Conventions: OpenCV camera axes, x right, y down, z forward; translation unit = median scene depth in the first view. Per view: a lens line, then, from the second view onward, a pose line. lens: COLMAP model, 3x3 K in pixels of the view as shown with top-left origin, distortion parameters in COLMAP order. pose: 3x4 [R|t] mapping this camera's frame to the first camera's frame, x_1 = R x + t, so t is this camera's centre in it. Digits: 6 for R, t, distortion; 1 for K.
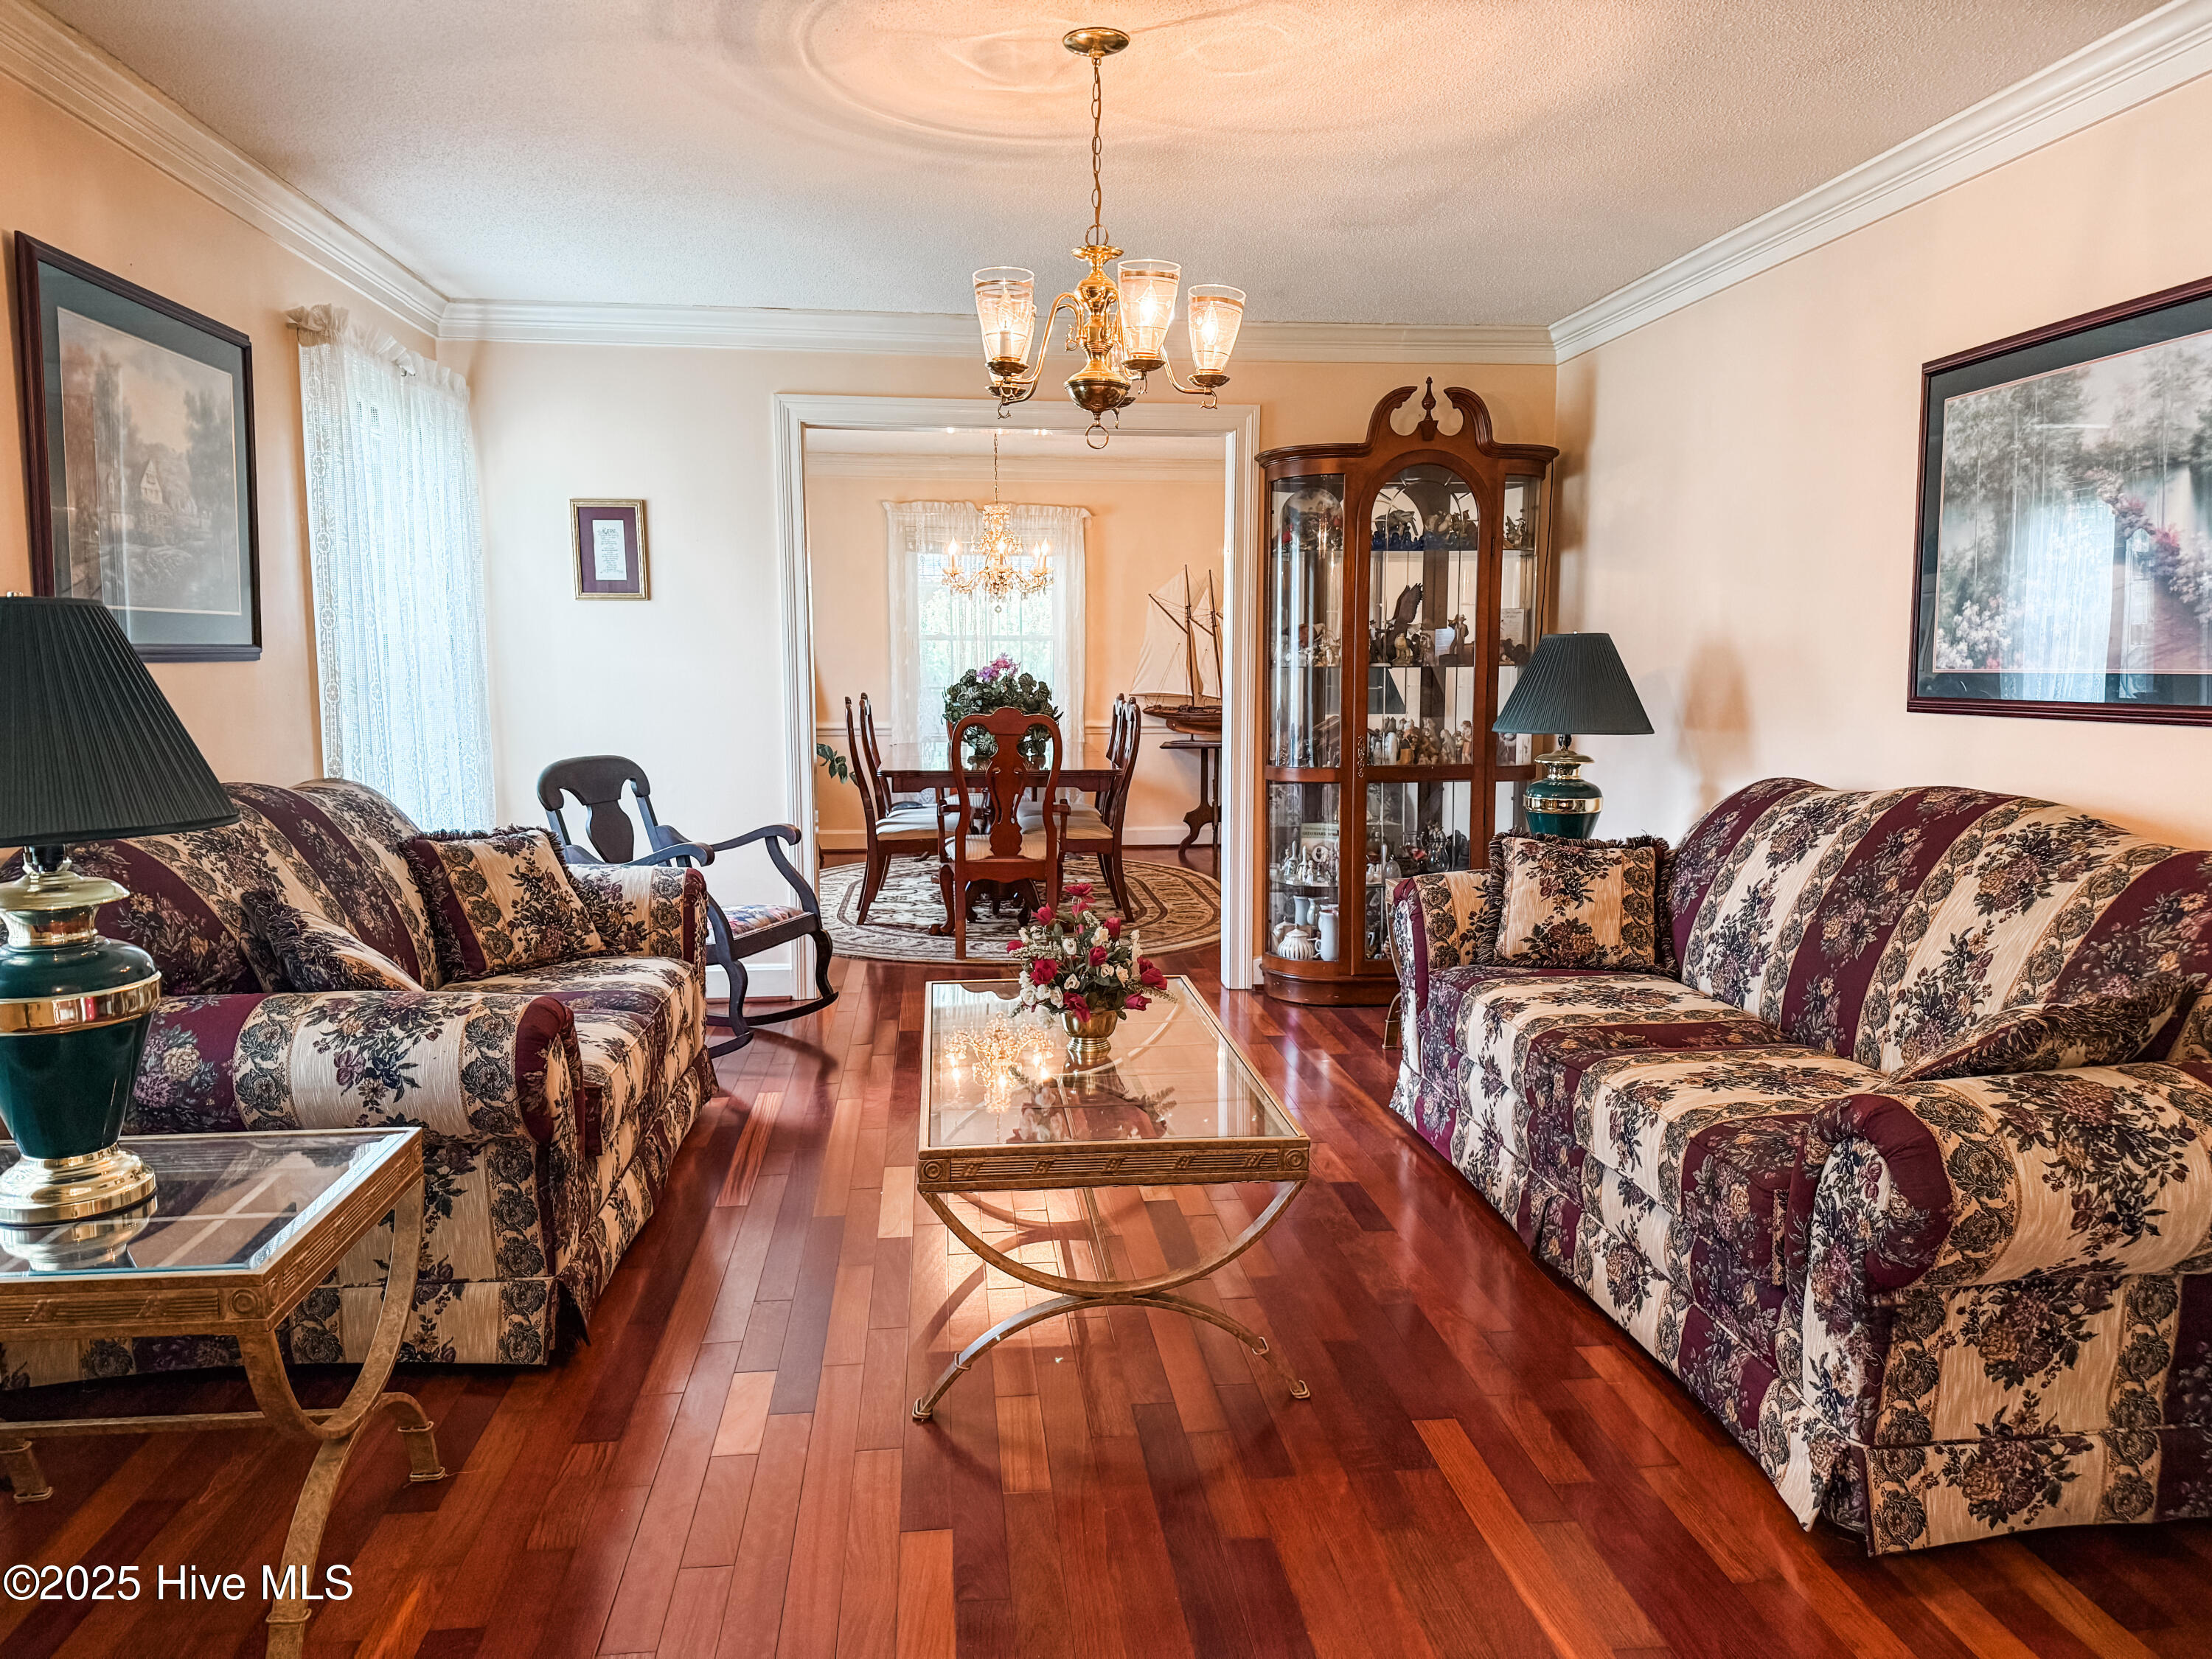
lens RADIAL K [[1555.1, 0, 1106.0], [0, 1555.1, 829.5], [0, 0, 1]] dist [0.074009, 0.000415]
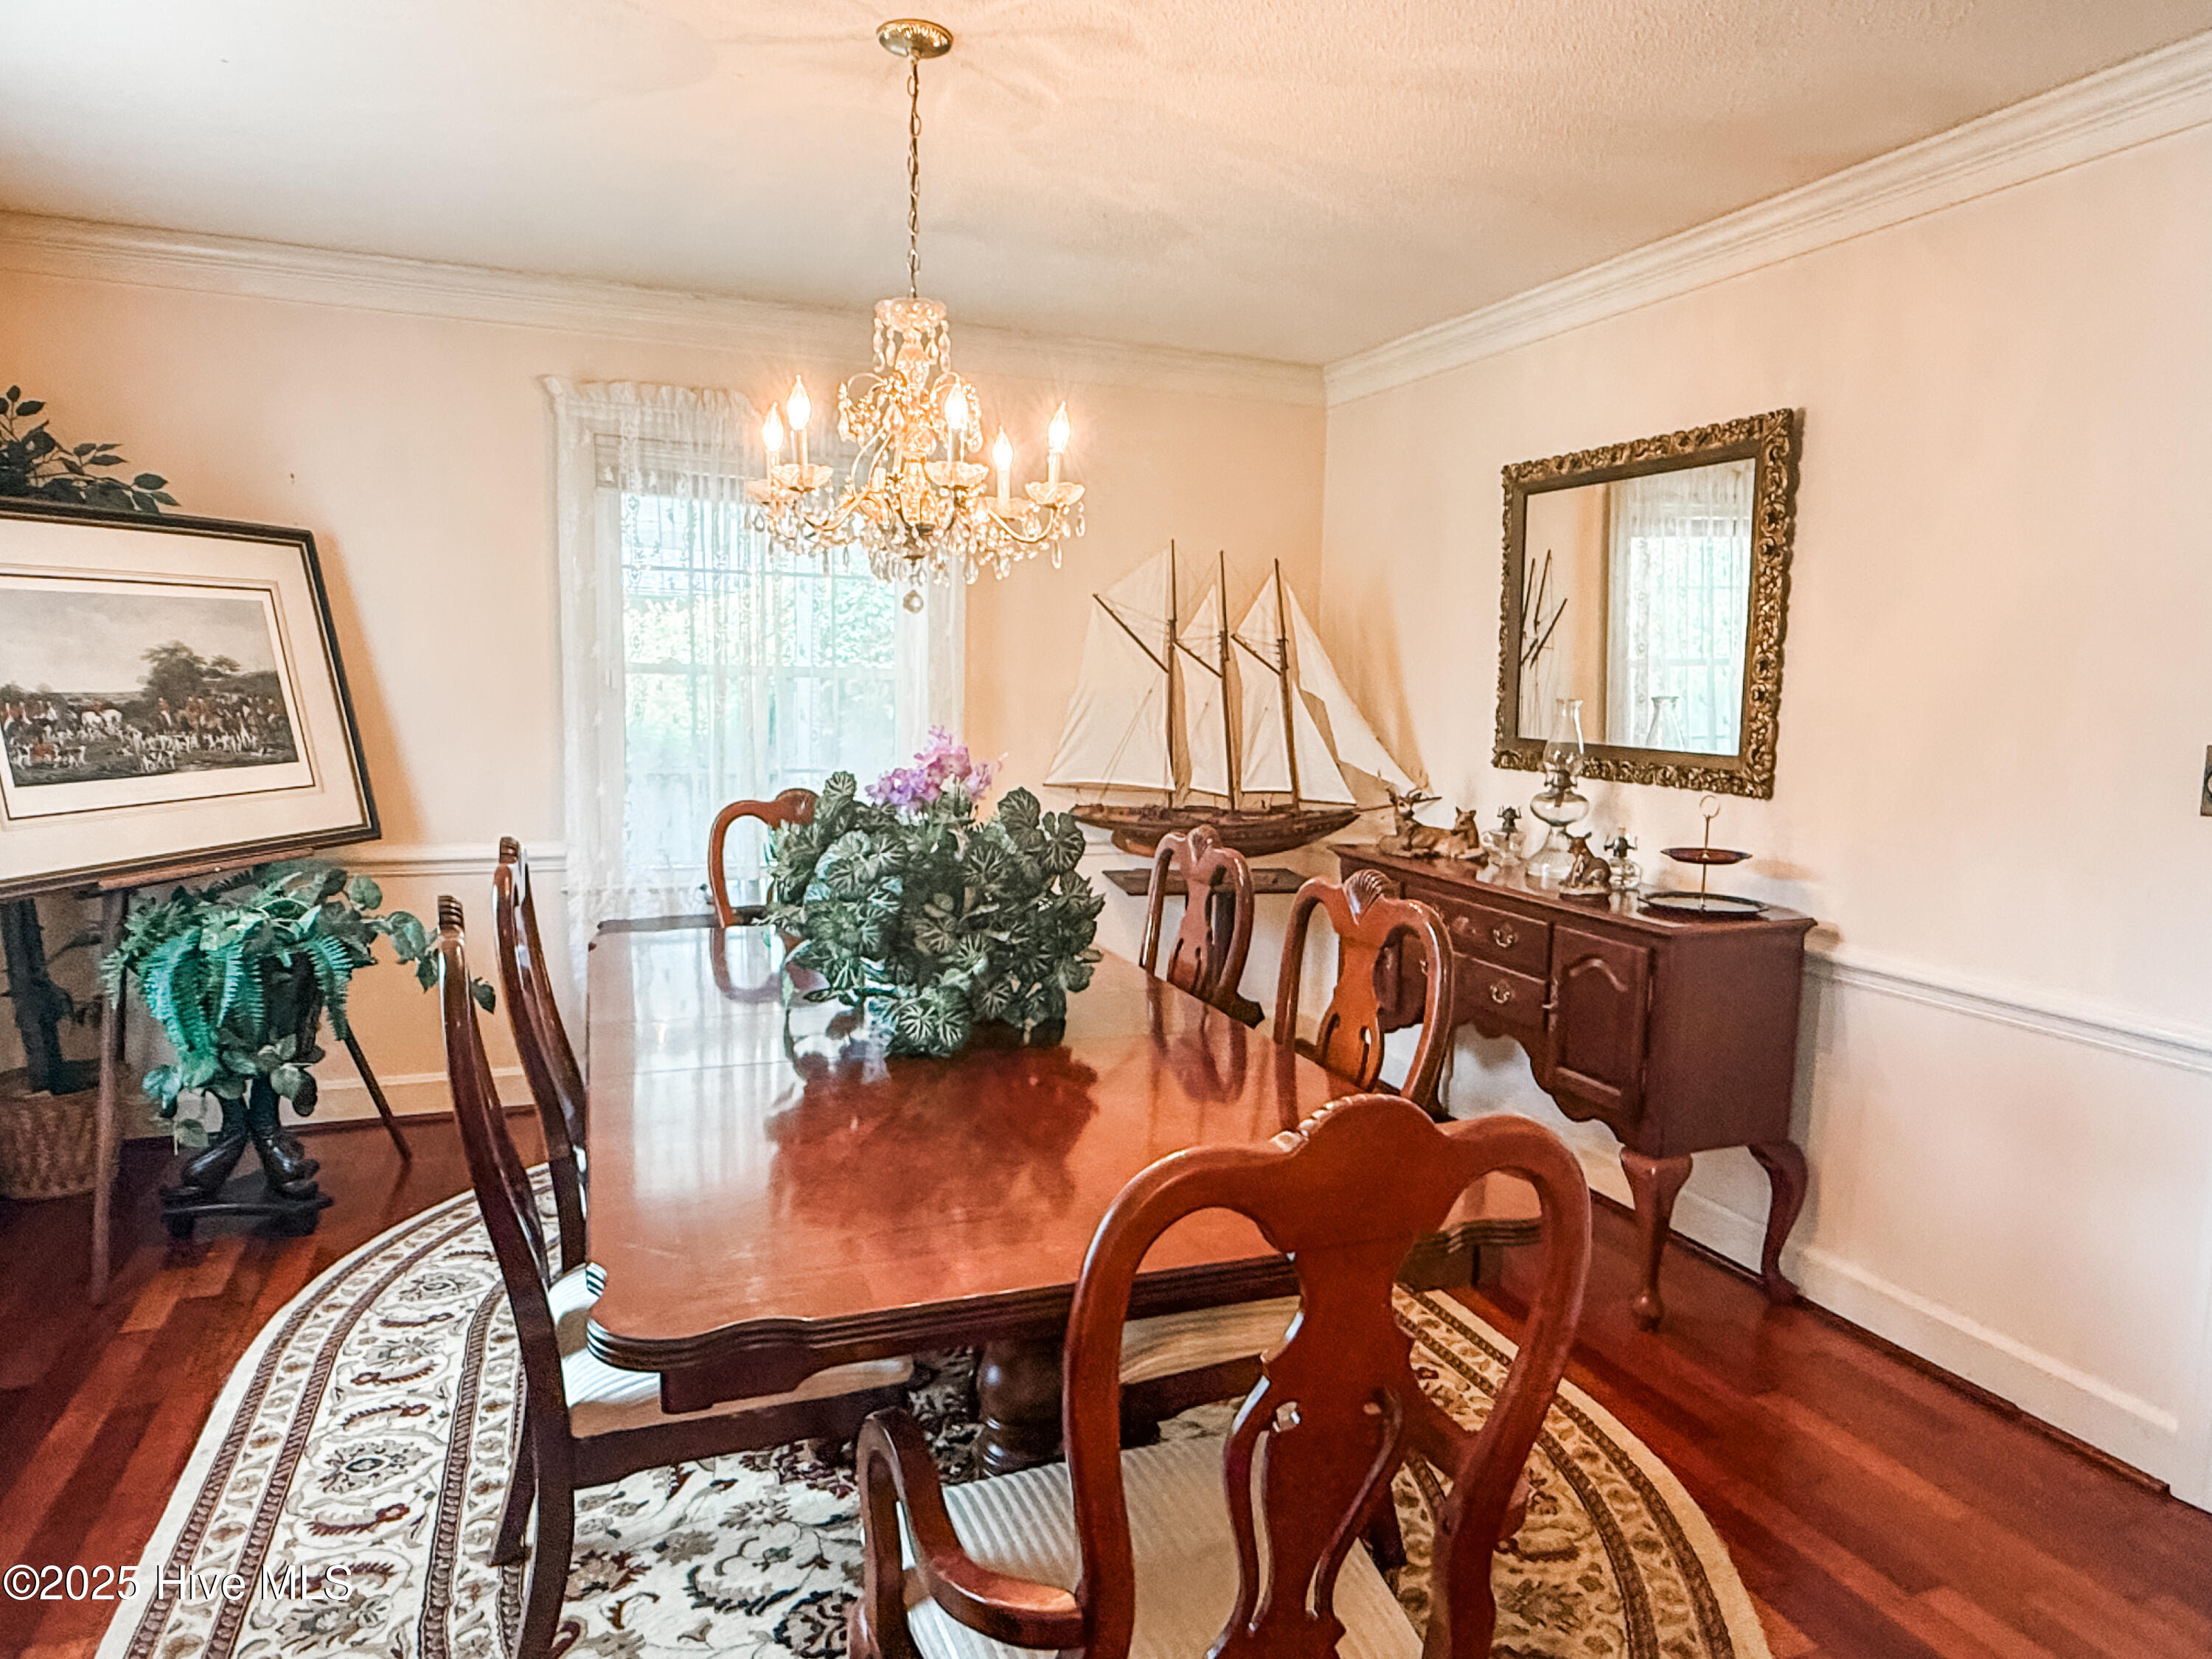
lens RADIAL K [[1352.1, 0, 1106.0], [0, 1352.1, 829.5], [0, 0, 1]] dist [-0.001684, 0.000704]
pose [[0.963862, -0.007301, 0.266300, -0.090084], [0.007922, 0.999968, -0.001257, -0.072578], [-0.266282, 0.003321, 0.963889, 0.567482]]
